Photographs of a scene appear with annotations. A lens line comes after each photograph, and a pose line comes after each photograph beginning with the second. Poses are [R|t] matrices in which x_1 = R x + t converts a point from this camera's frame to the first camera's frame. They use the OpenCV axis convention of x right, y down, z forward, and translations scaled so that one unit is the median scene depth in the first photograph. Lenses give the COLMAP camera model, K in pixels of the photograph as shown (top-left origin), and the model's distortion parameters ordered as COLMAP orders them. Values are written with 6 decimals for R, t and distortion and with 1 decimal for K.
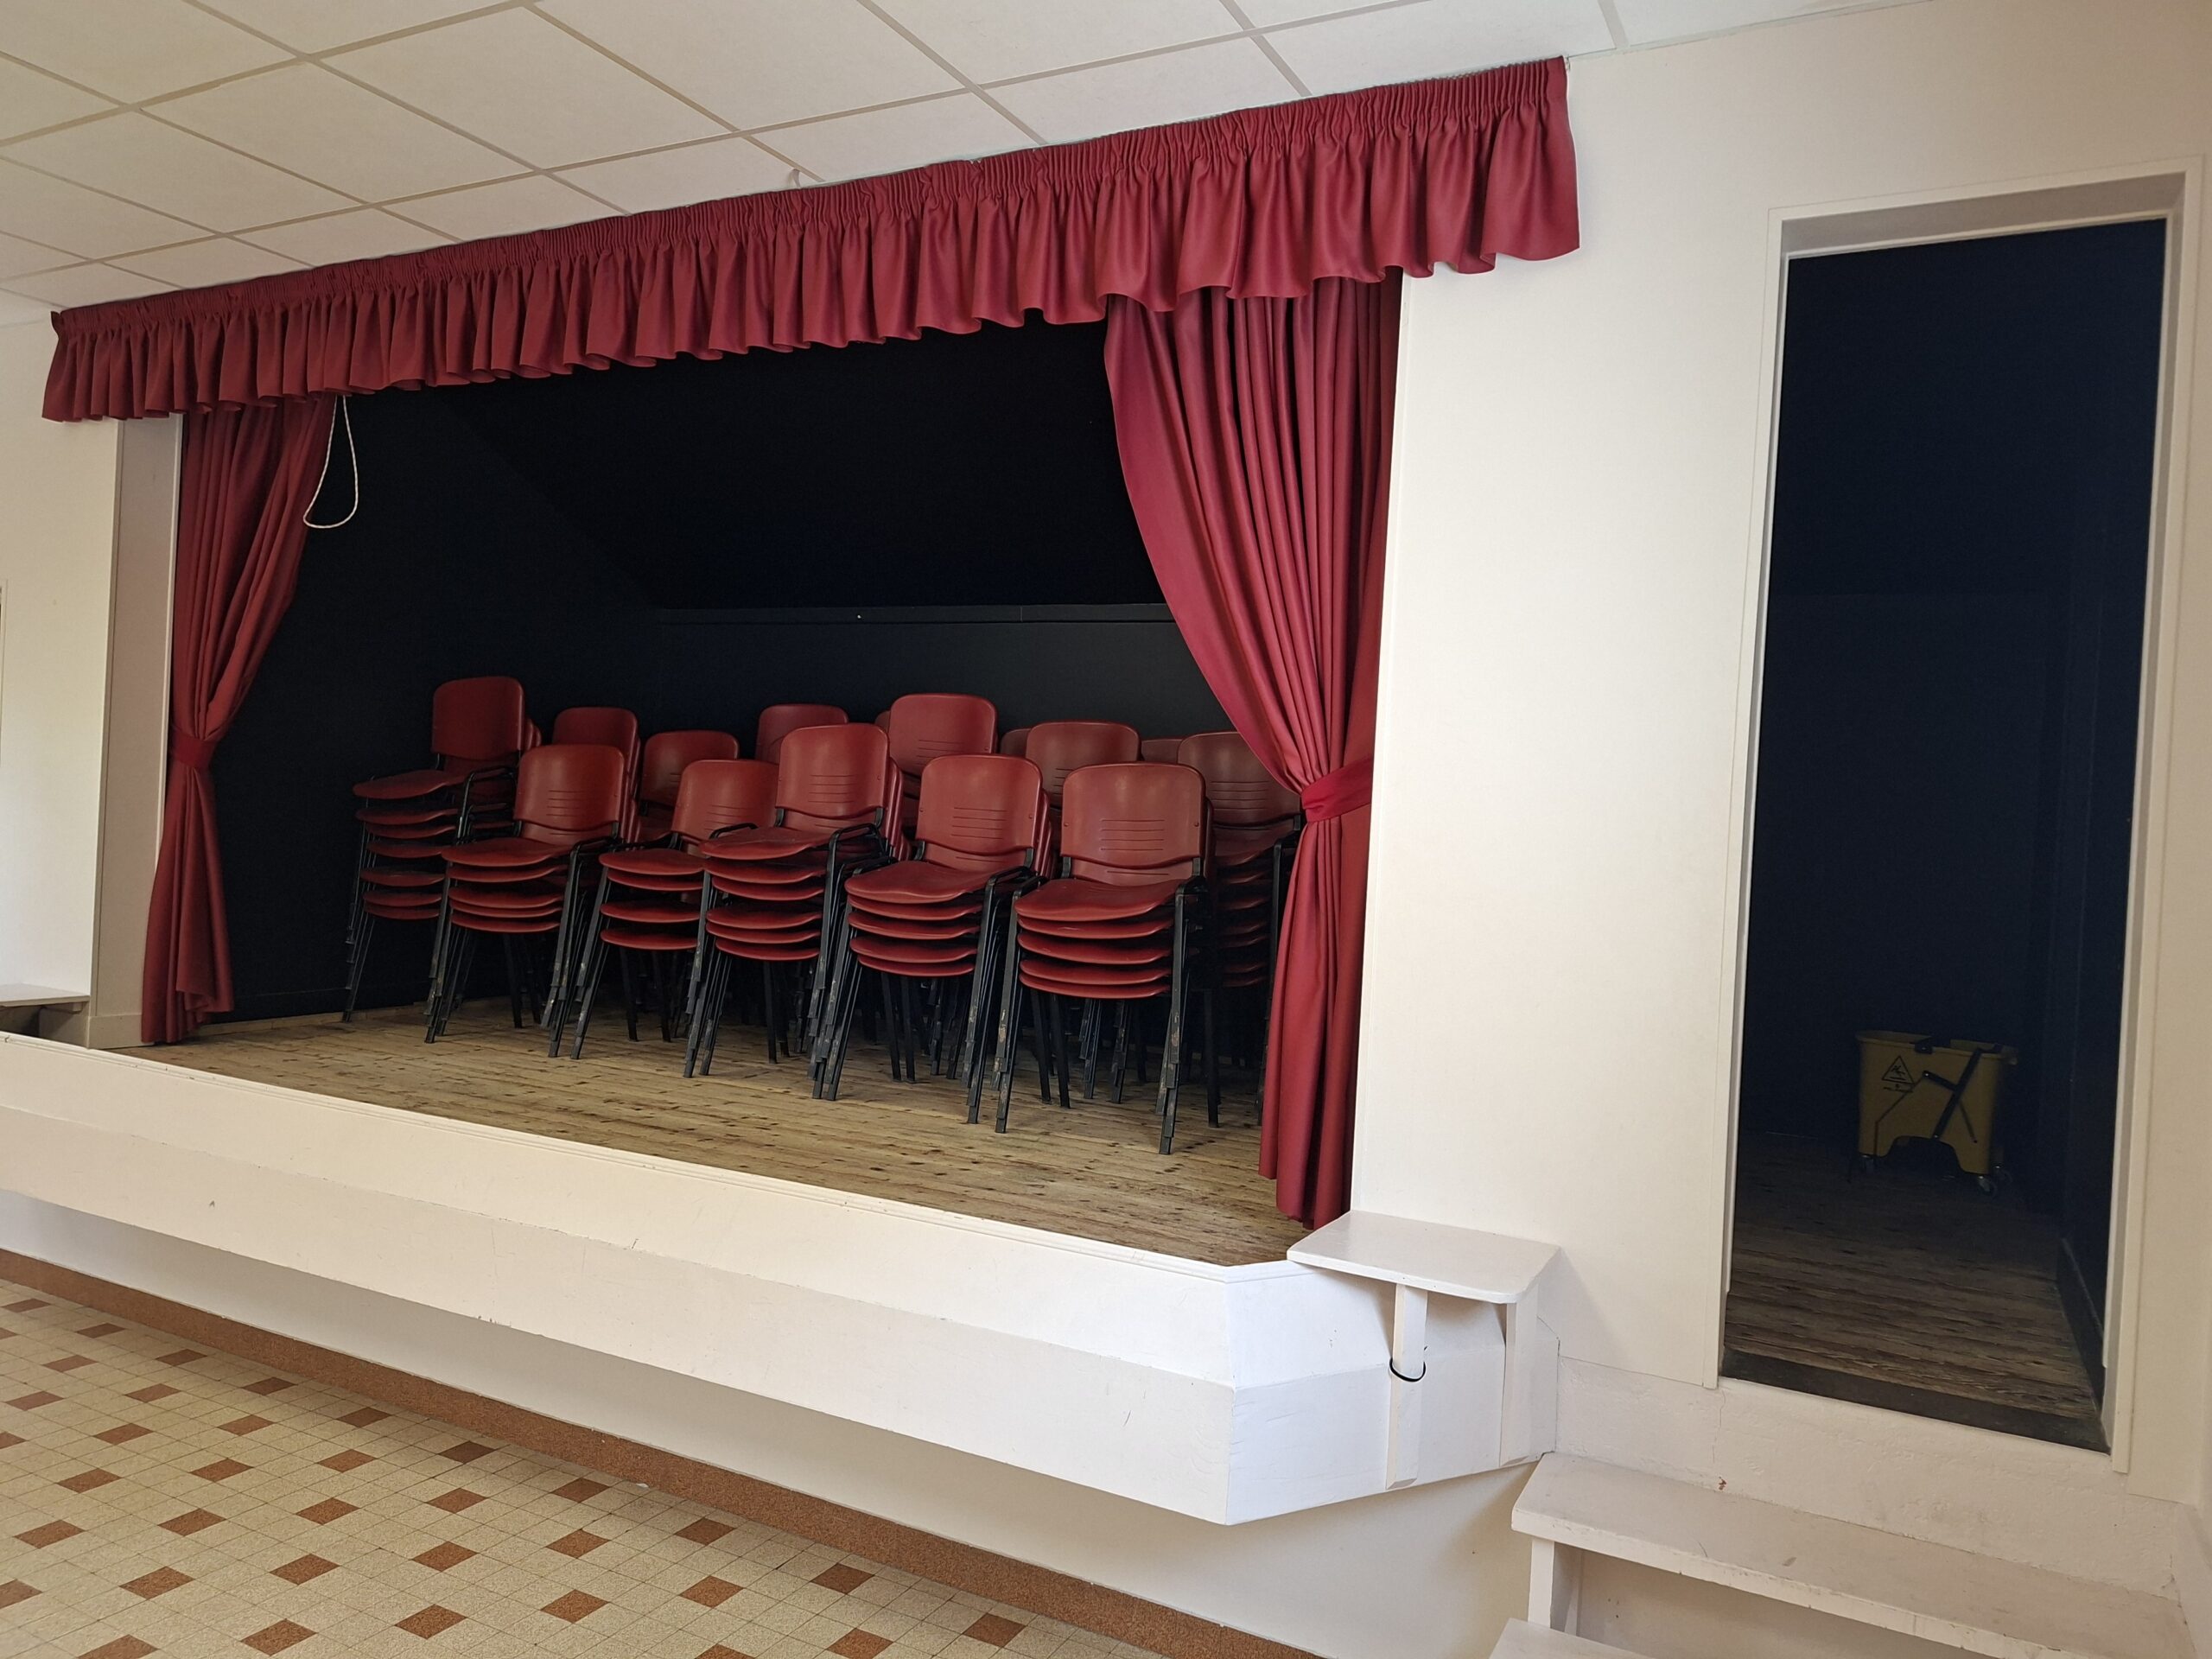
lens RADIAL K [[1540.7, 0, 1131.4], [0, 1540.7, 822.9], [0, 0, 1]] dist [0.003269, -0.000436]
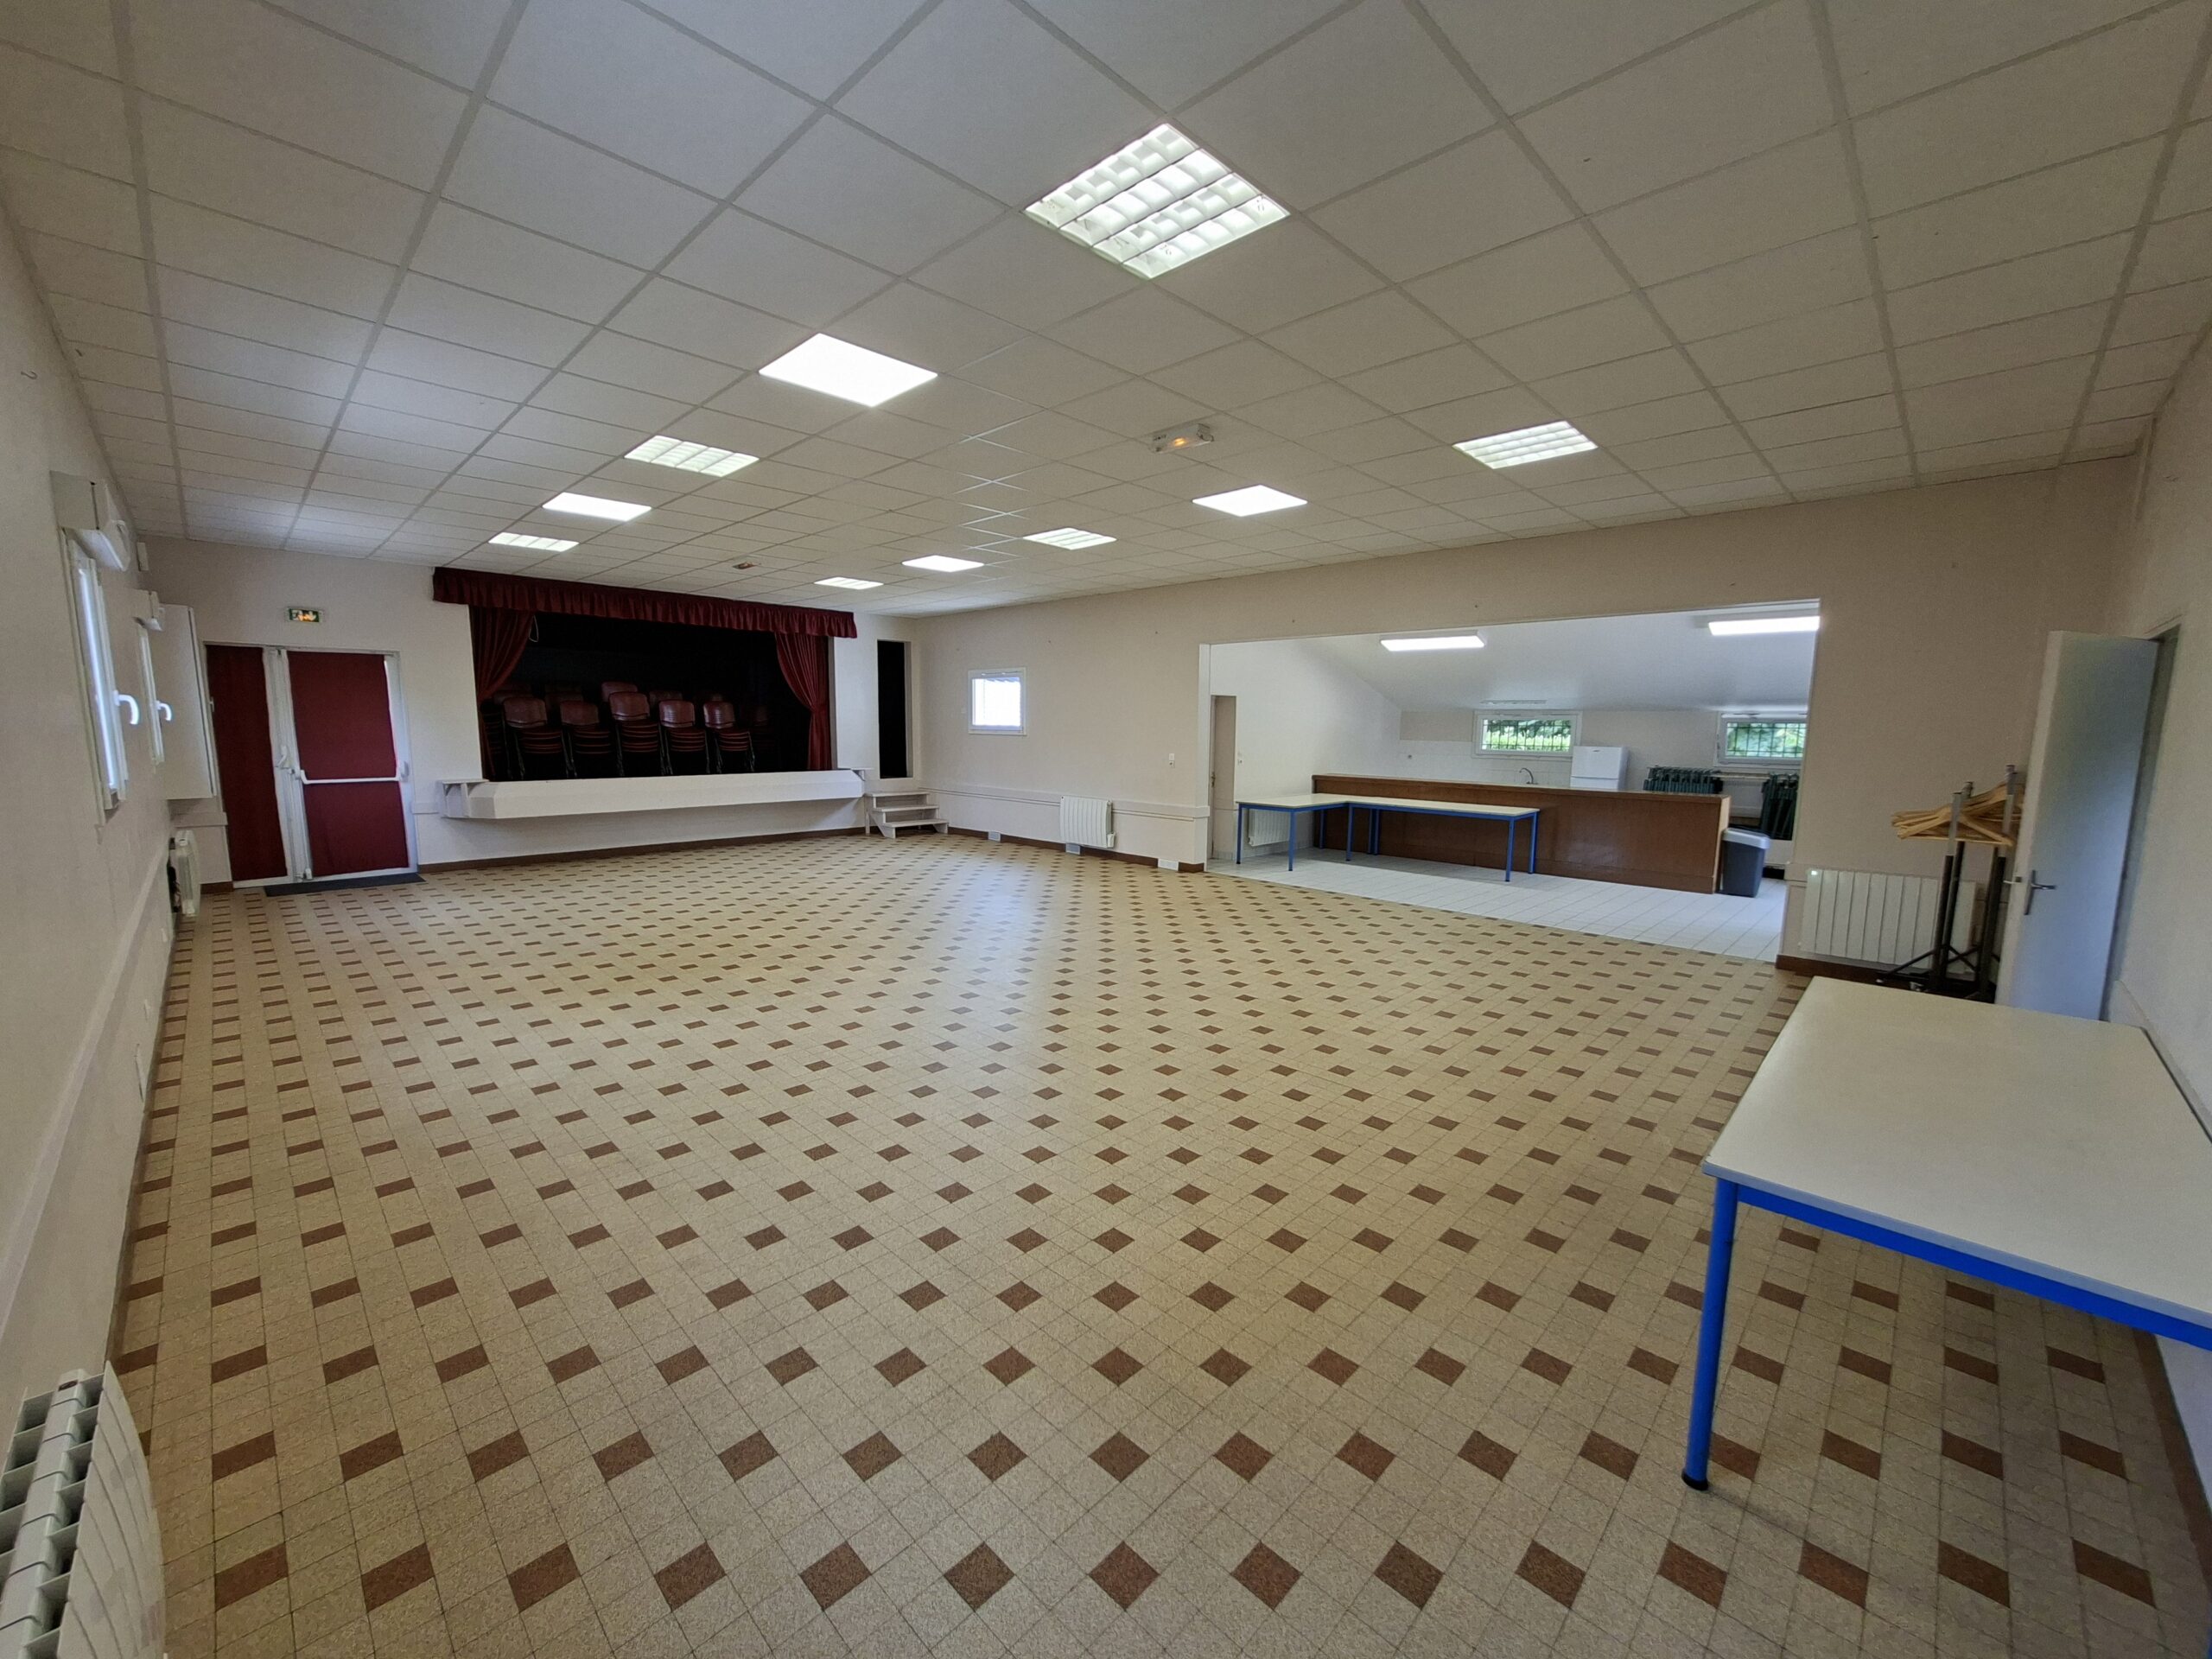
lens RADIAL K [[870.2, 0, 1110.8], [0, 870.2, 835.7], [0, 0, 1]] dist [-0.009949, 0.005756]
pose [[0.305827, -0.171273, 0.936555, -2.380090], [0.012674, 0.984332, 0.175871, -0.096431], [-0.952003, -0.041917, 0.303206, -1.050258]]
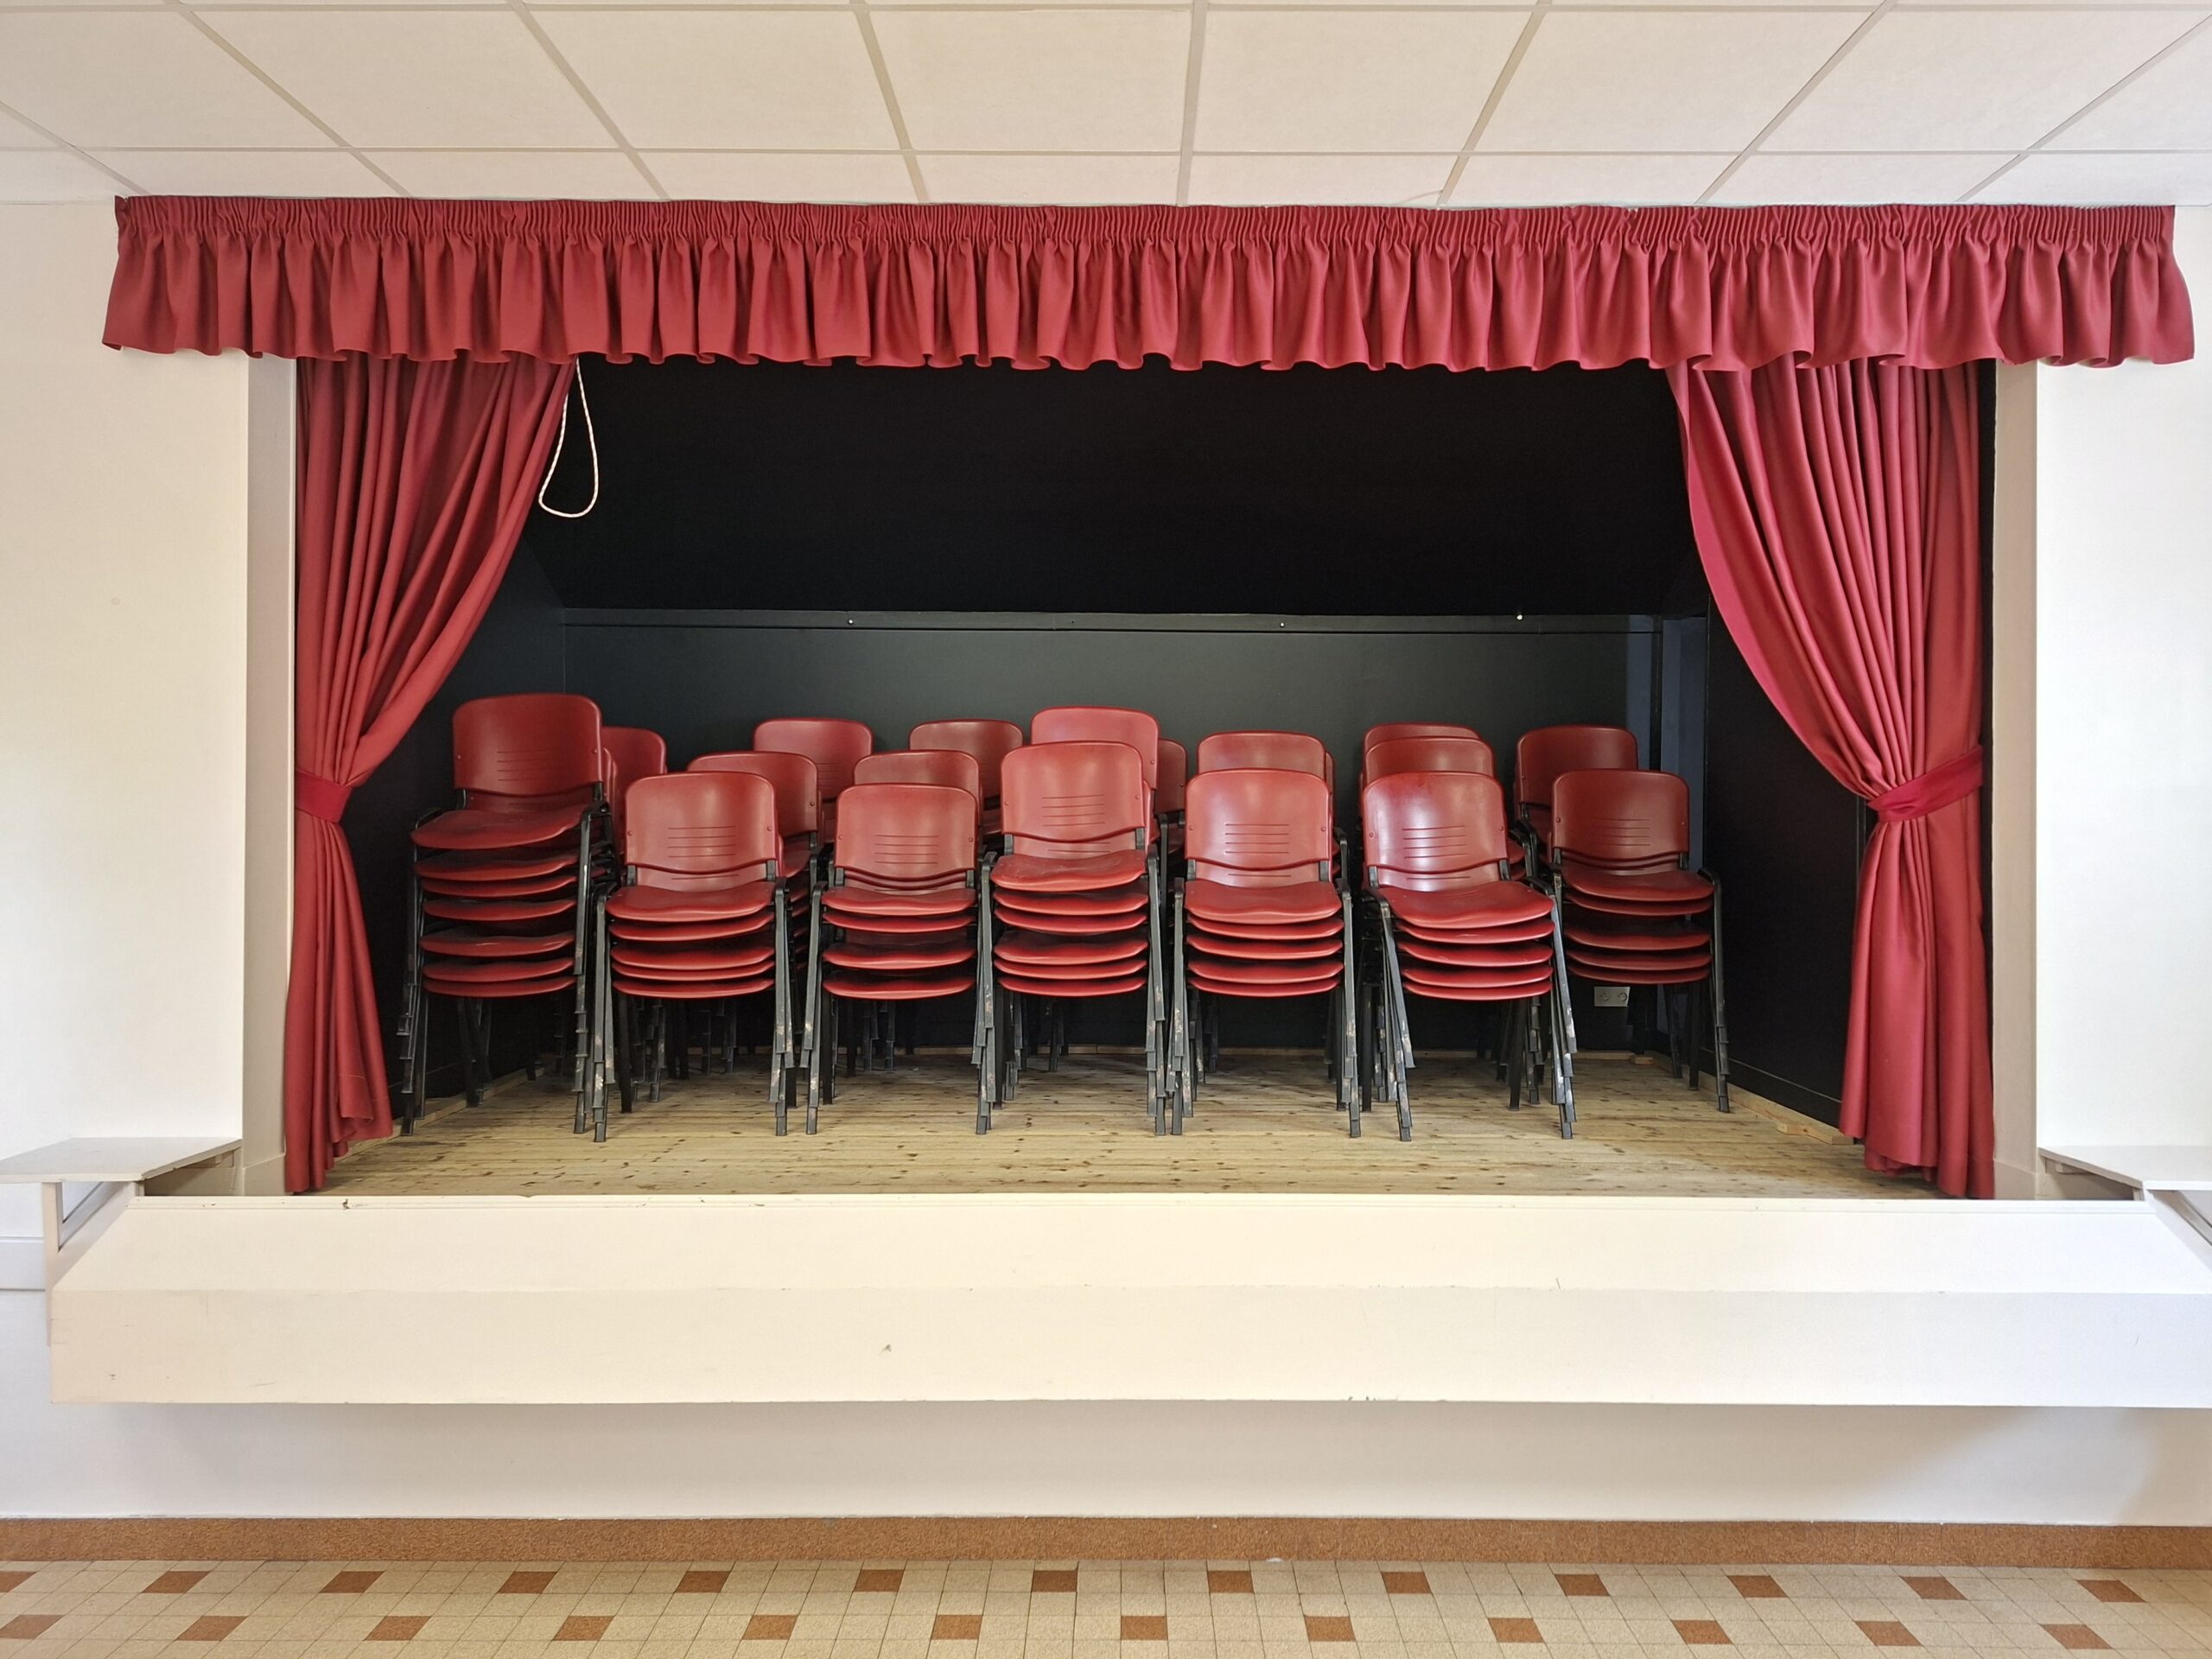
lens RADIAL K [[1497.5, 0, 1107.6], [0, 1497.5, 815.0], [0, 0, 1]] dist [0.007919, 0.001997]
pose [[0.891209, -0.048970, 0.450942, -0.714022], [0.045942, 0.998788, 0.017667, -0.041890], [-0.451261, 0.004972, 0.892378, 0.200322]]
